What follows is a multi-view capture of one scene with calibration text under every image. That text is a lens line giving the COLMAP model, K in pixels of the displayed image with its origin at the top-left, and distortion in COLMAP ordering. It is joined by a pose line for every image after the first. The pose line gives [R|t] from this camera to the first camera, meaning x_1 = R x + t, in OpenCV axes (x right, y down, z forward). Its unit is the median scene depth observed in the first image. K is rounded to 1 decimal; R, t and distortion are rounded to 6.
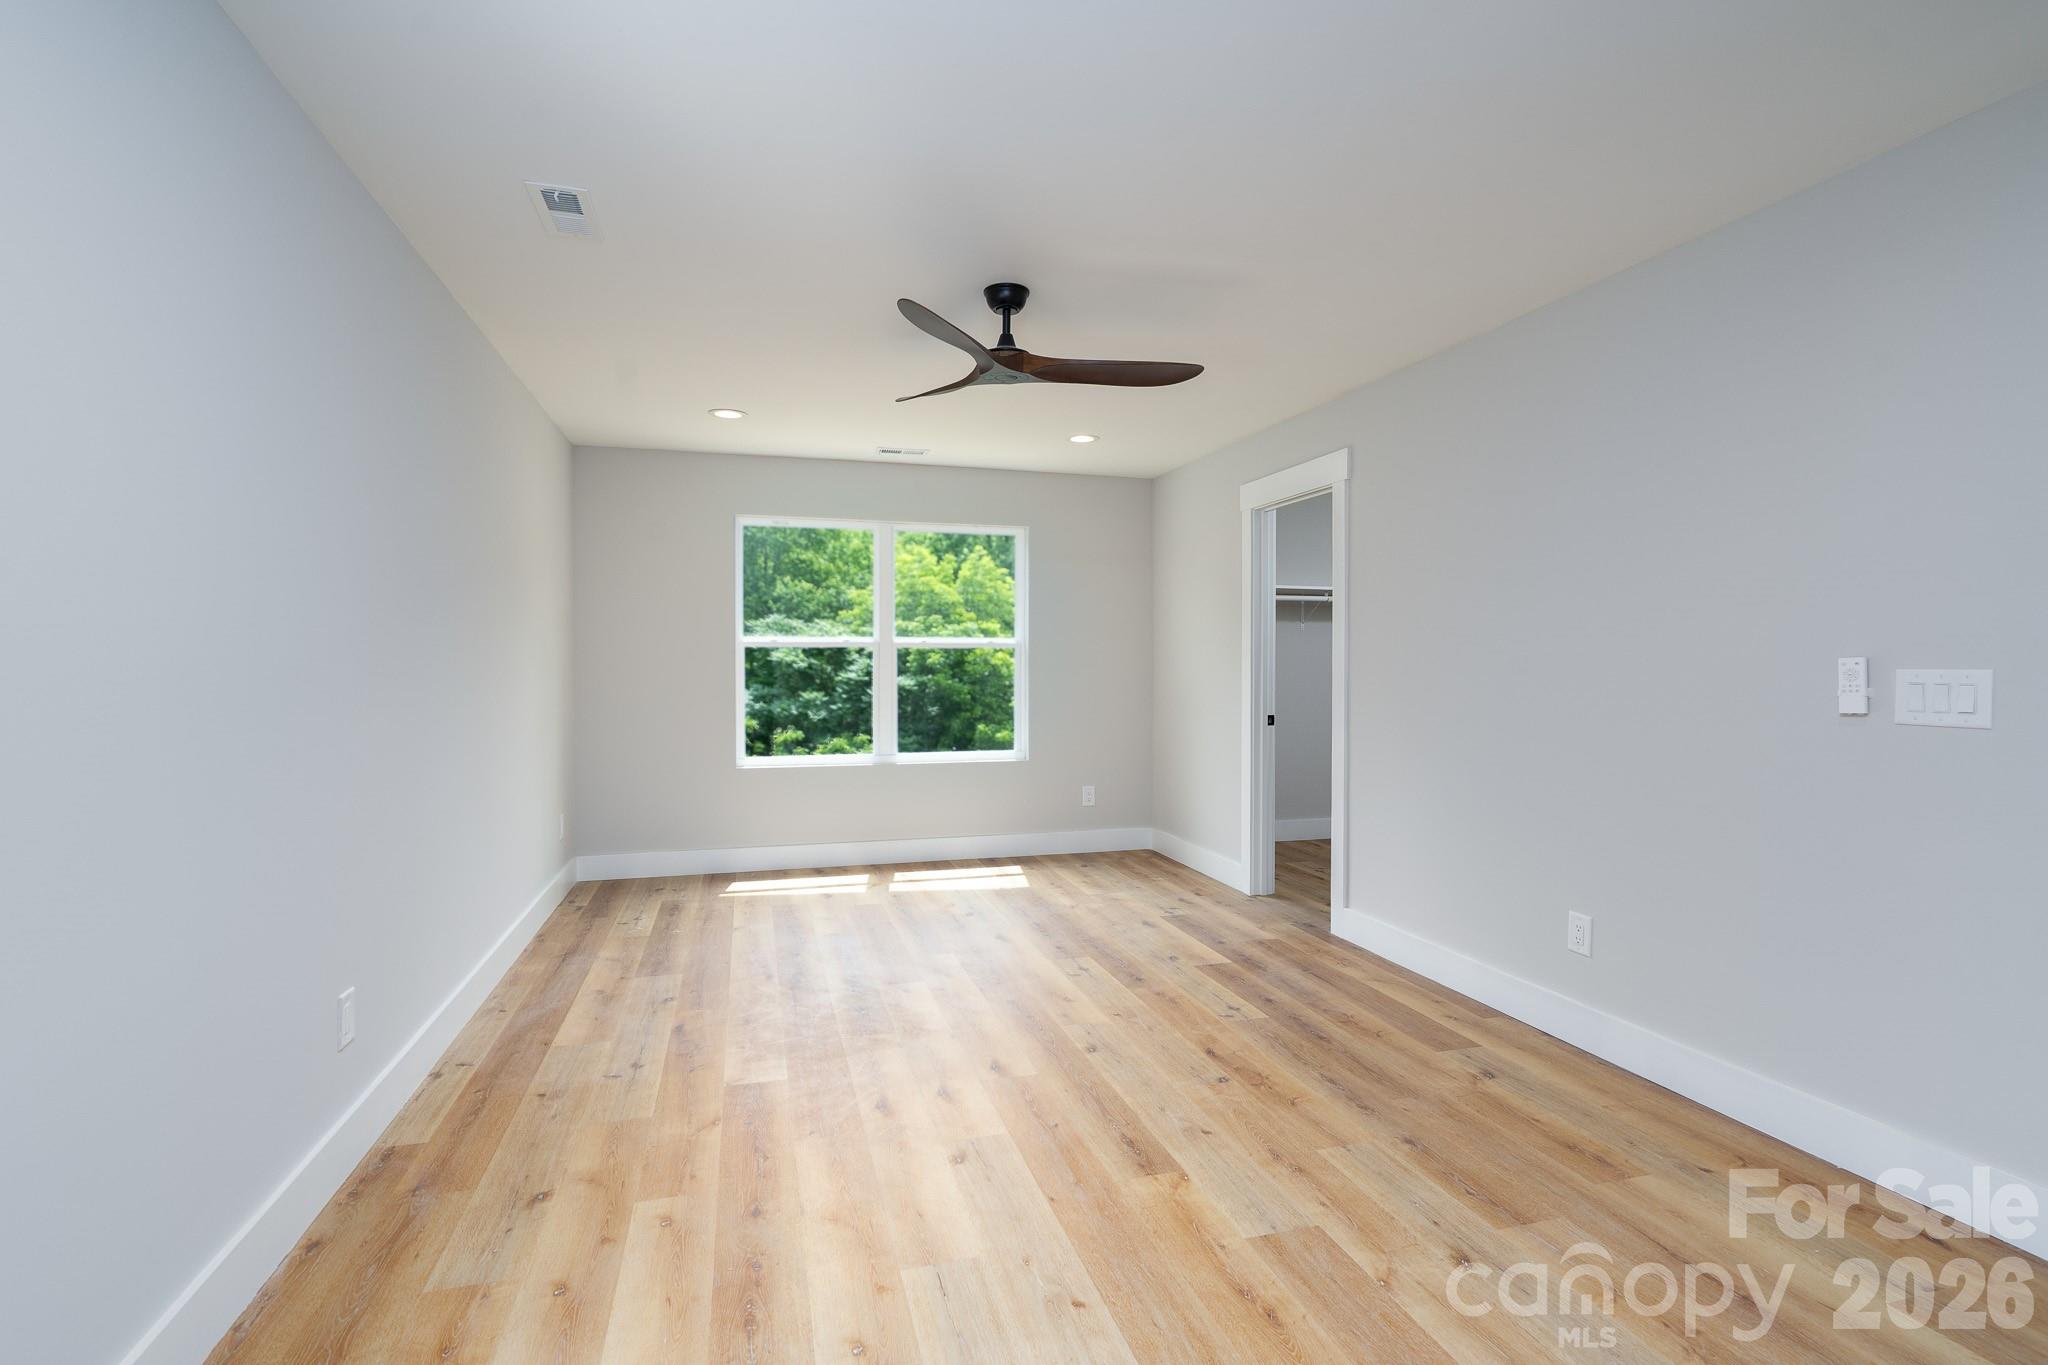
lens RADIAL K [[942.1, 0, 988.2], [0, 942.1, 690.3], [0, 0, 1]] dist [-0.004709, 0.001247]
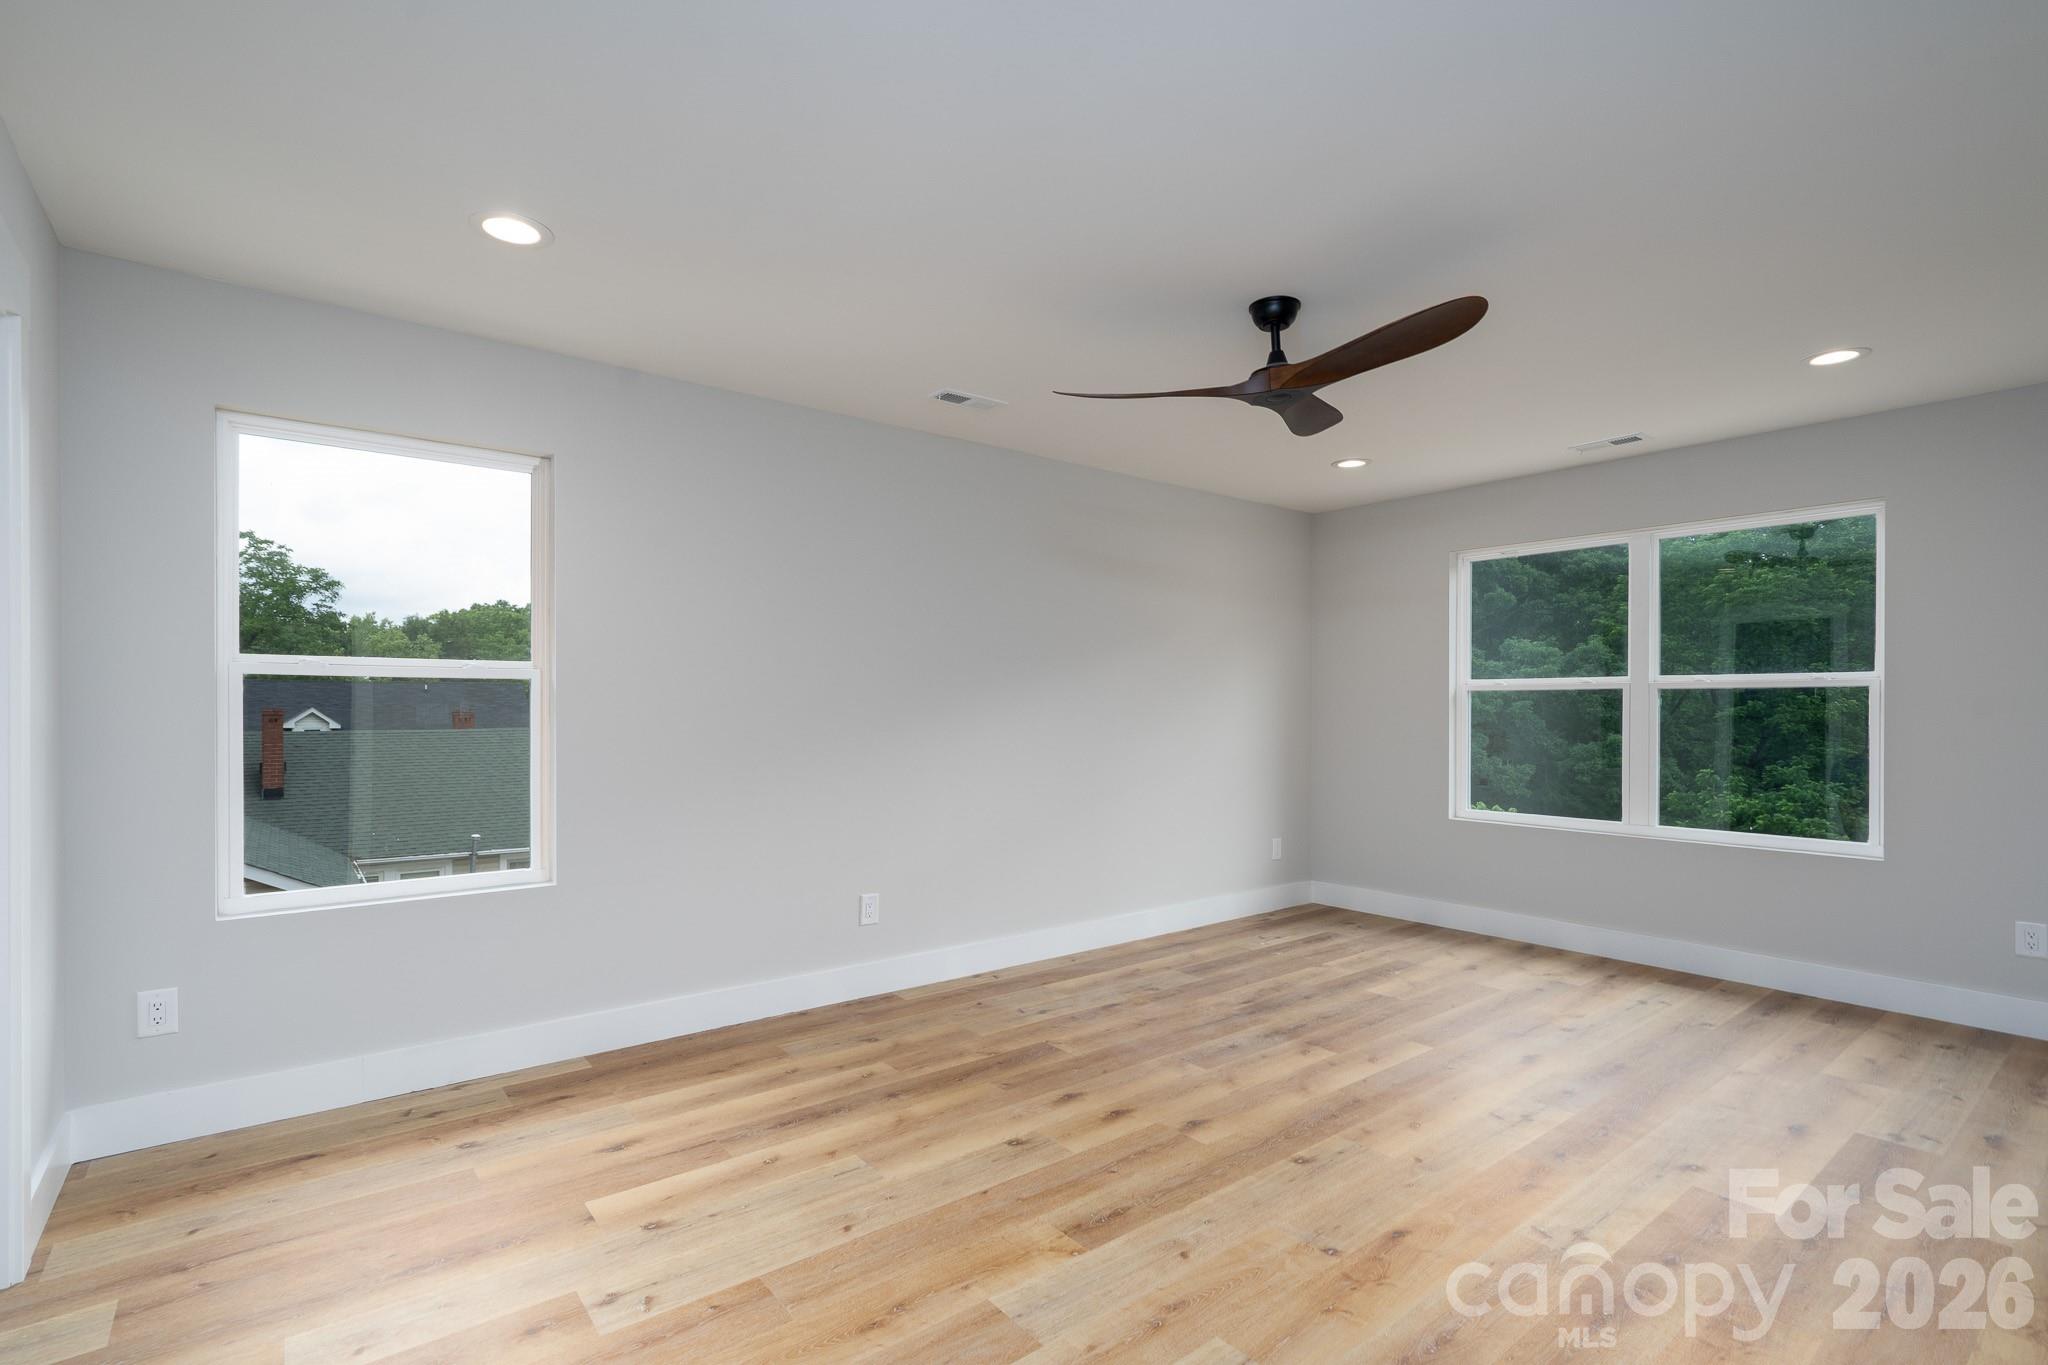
lens RADIAL K [[942.1, 0, 1021.9], [0, 942.1, 677.9], [0, 0, 1]] dist [-0.004709, 0.001247]
pose [[0.397684, -0.028638, -0.917076, 0.770688], [-0.030988, 0.998523, -0.044619, -0.002753], [0.916999, 0.046162, 0.396209, 0.409106]]
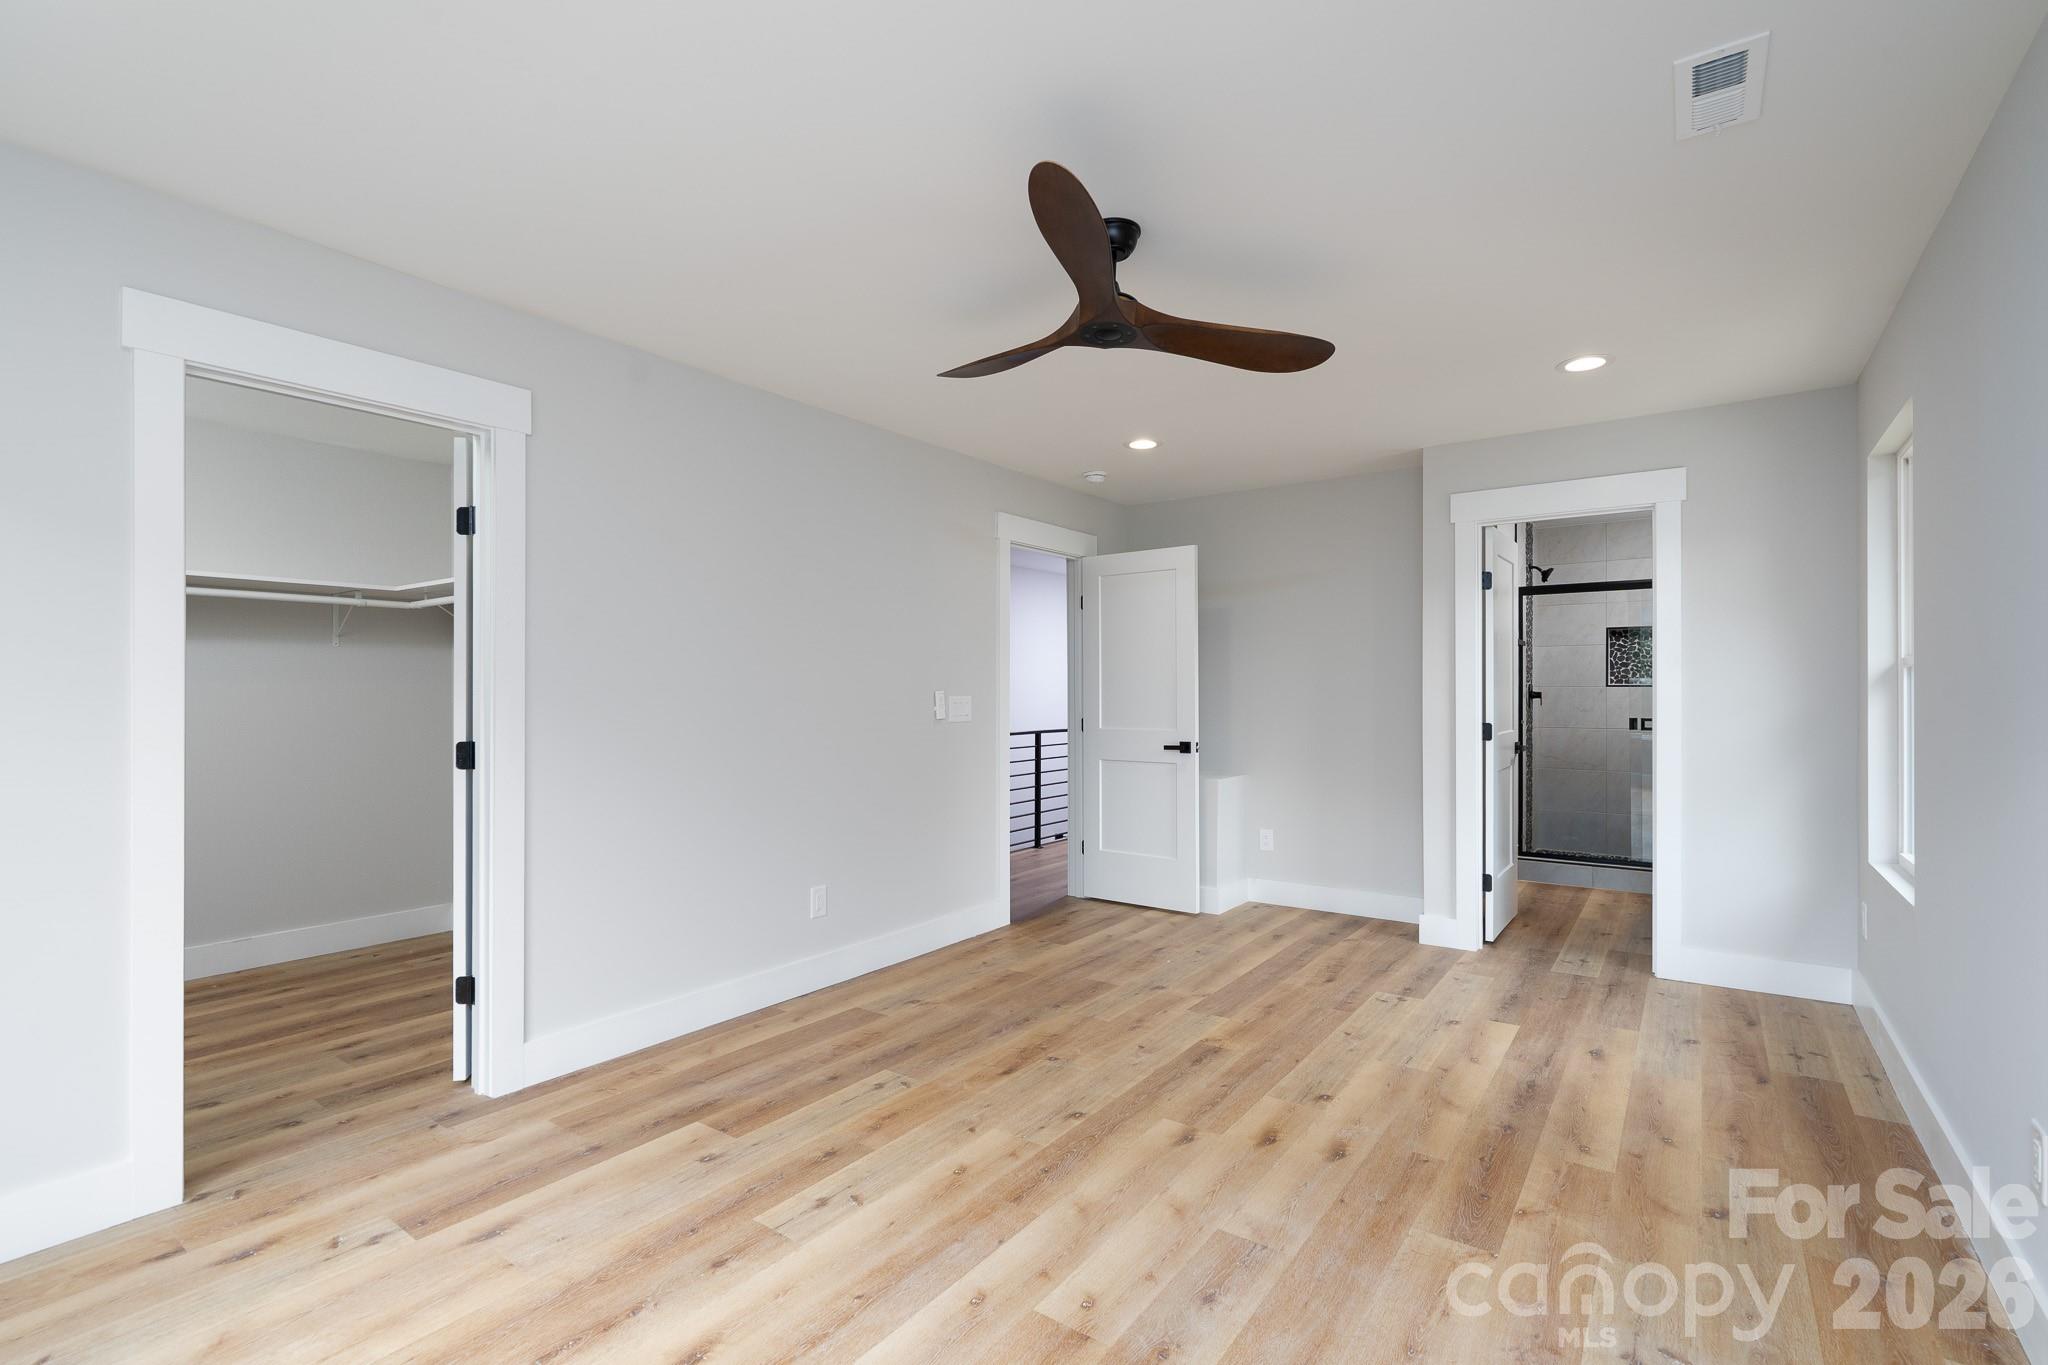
lens RADIAL K [[942.1, 0, 1046.1], [0, 942.1, 681.9], [0, 0, 1]] dist [-0.004709, 0.001247]
pose [[-0.649492, 0.007885, 0.760327, -0.557834], [0.024293, 0.999651, 0.010384, -0.050065], [-0.759980, 0.025215, -0.649457, 1.566758]]
